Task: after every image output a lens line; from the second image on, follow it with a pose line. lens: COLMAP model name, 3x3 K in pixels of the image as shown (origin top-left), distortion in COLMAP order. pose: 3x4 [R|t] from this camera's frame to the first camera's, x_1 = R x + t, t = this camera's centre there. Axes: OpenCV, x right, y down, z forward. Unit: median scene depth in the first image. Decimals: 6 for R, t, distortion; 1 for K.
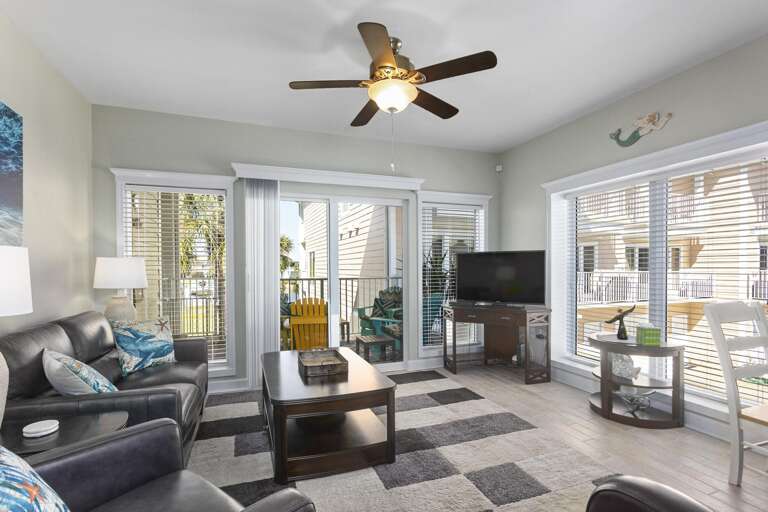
lens RADIAL K [[383.8, 0, 387.2], [0, 383.8, 263.4], [0, 0, 1]] dist [-0.000992, 0.000294]
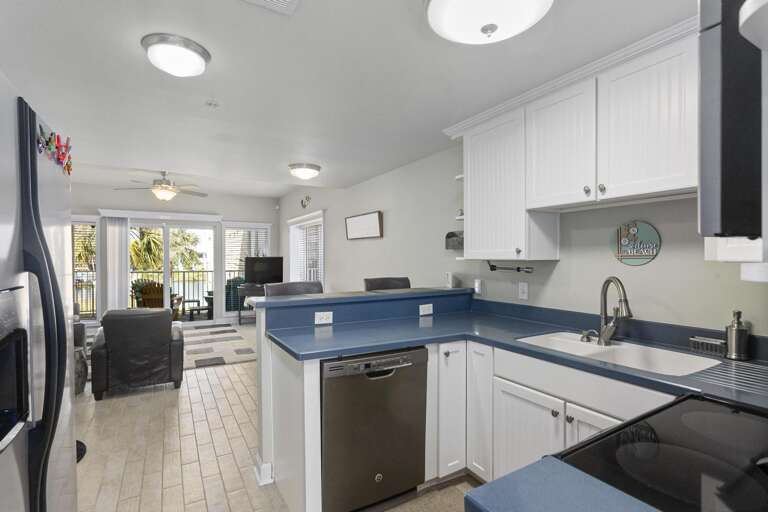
lens RADIAL K [[383.8, 0, 380.0], [0, 383.8, 261.2], [0, 0, 1]] dist [-0.000992, 0.000294]
pose [[0.987213, -0.001264, 0.159404, 0.582945], [-0.001152, 0.999886, 0.015064, -0.043451], [-0.159405, -0.015055, 0.987098, -0.939281]]
